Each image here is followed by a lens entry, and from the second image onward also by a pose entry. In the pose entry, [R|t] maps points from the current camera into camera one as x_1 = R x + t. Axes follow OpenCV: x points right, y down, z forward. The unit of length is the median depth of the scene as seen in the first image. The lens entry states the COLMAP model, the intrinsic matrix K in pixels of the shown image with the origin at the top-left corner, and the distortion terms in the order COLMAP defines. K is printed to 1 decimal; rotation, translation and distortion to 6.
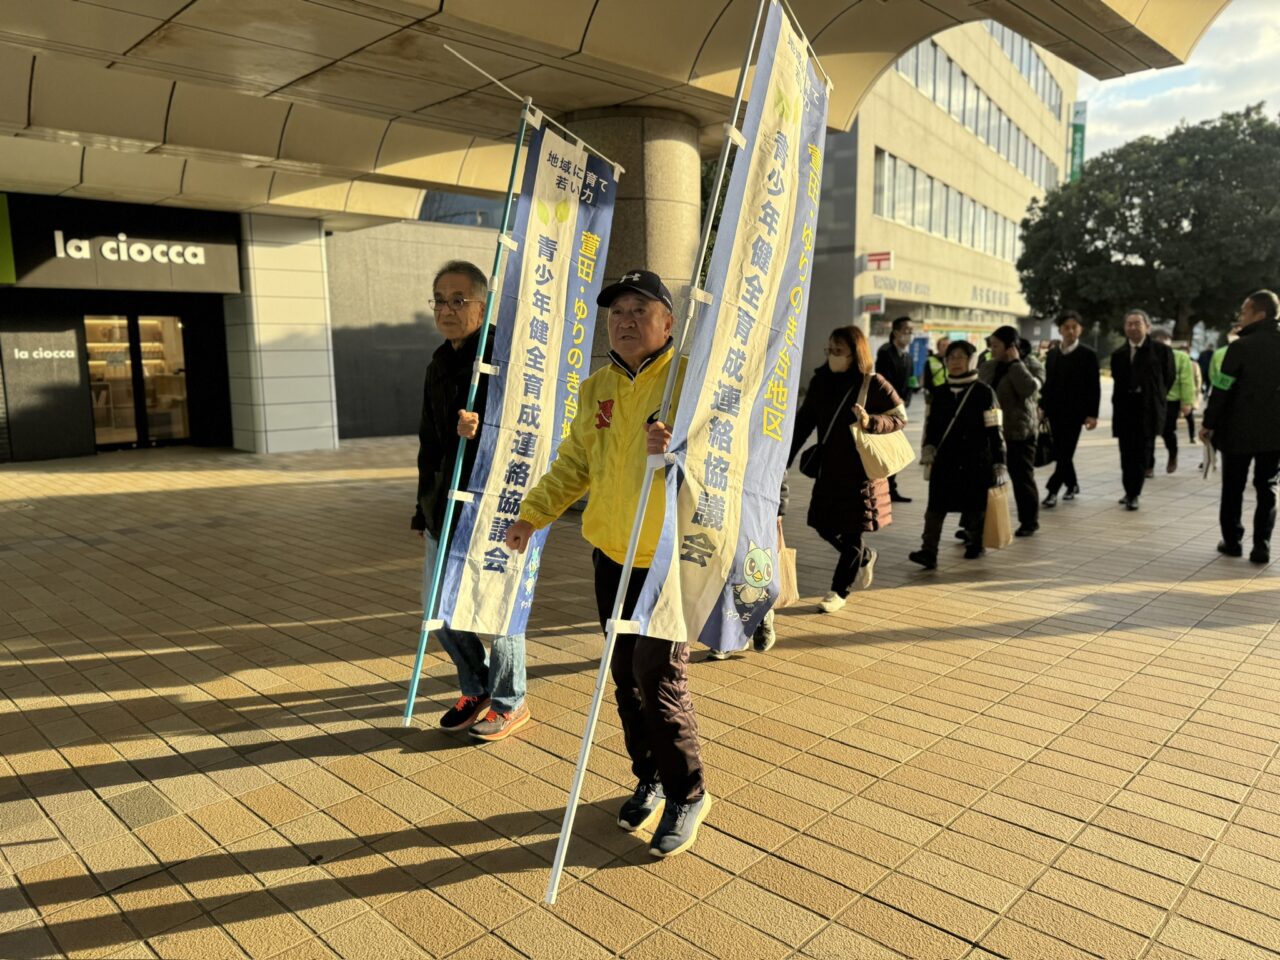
lens RADIAL K [[900.2, 0, 653.0], [0, 900.2, 491.9], [0, 0, 1]] dist [0.023475, -0.025549]
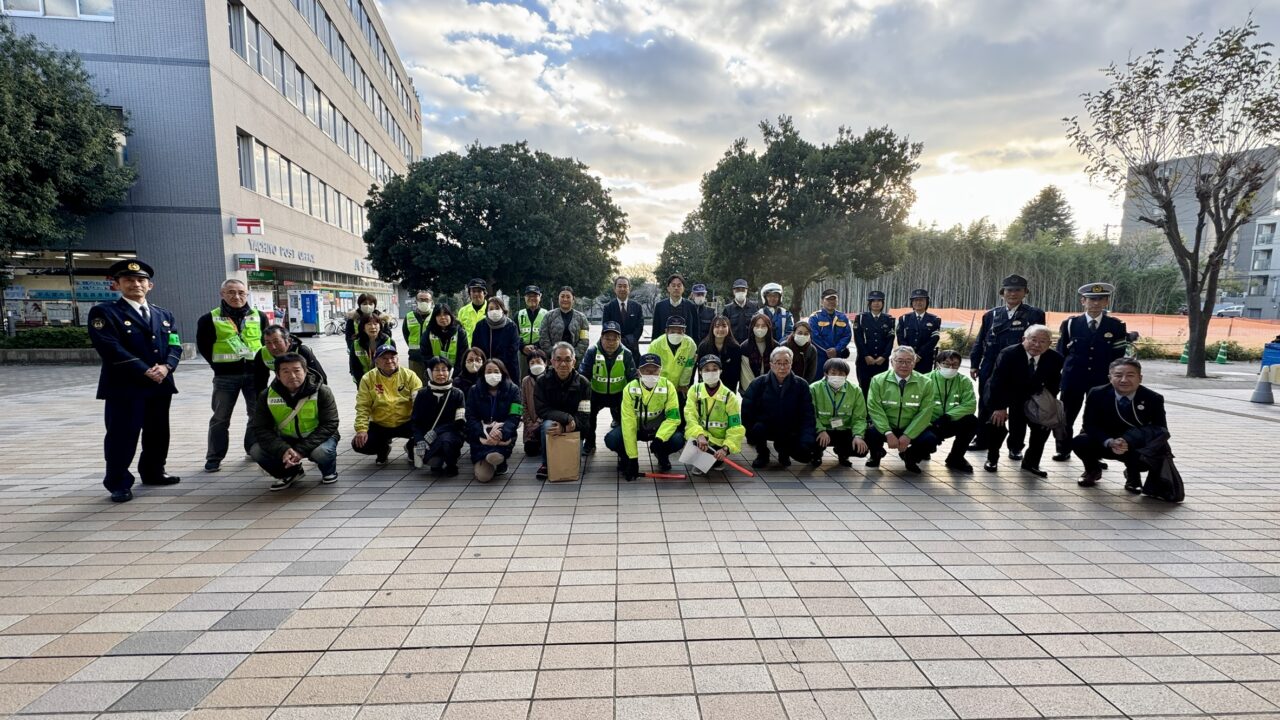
lens RADIAL K [[515.7, 0, 640.0], [0, 515.7, 360.0], [0, 0, 1]] dist [0.001461, 0.000744]
pose [[0.698001, -0.051135, 0.714269, 0.221700], [0.089040, 0.995904, -0.015716, -0.056261], [-0.710539, 0.074568, 0.699695, 0.365157]]
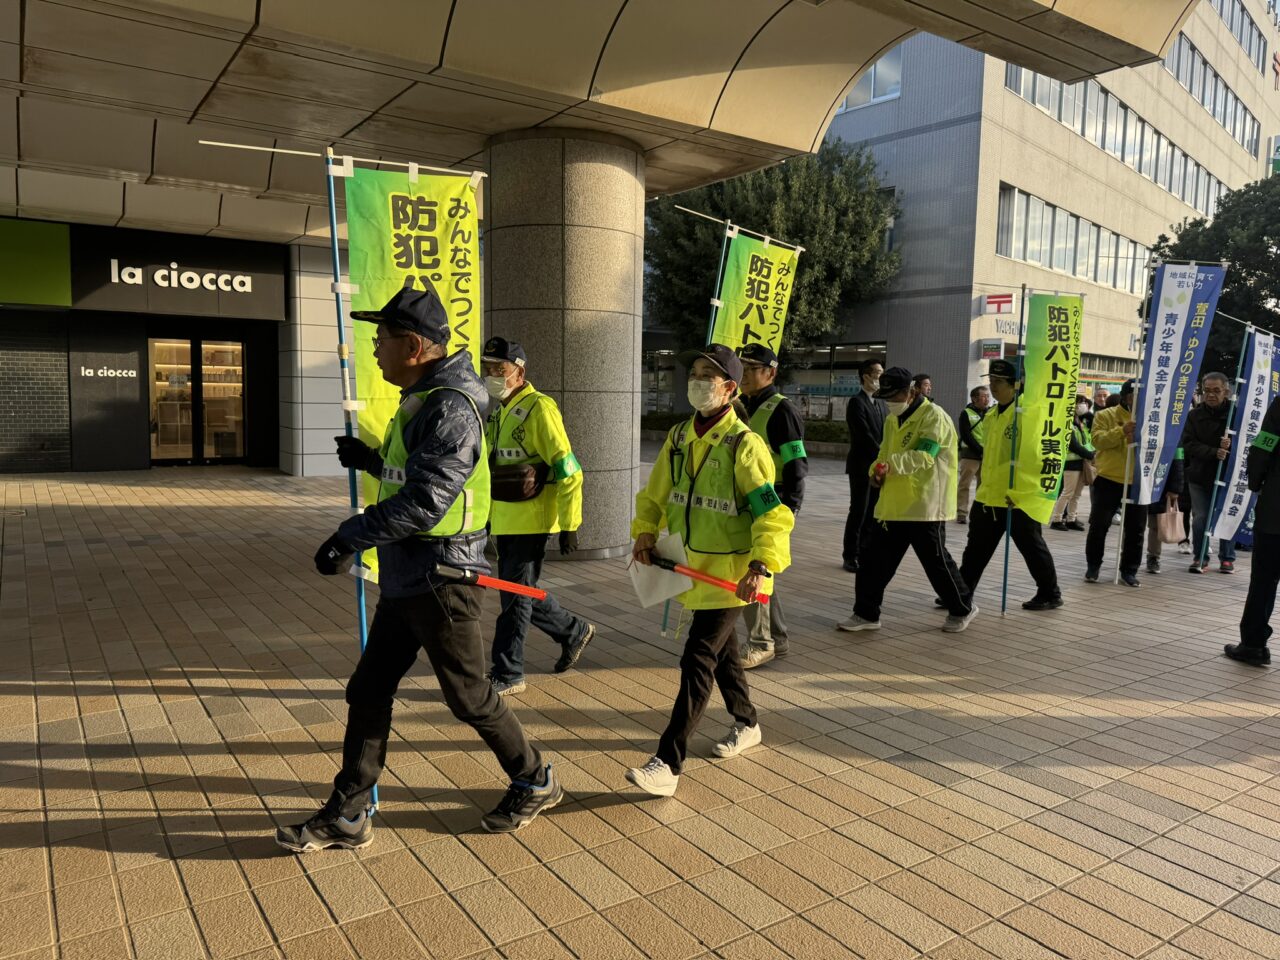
lens RADIAL K [[908.5, 0, 640.0], [0, 908.5, 480.0], [0, 0, 1]] dist [0.019749, -0.028488]
pose [[0.980406, 0.054289, -0.189357, 0.143112], [-0.064966, 0.996602, -0.050639, -0.010847], [0.185964, 0.061949, 0.980602, 0.060929]]
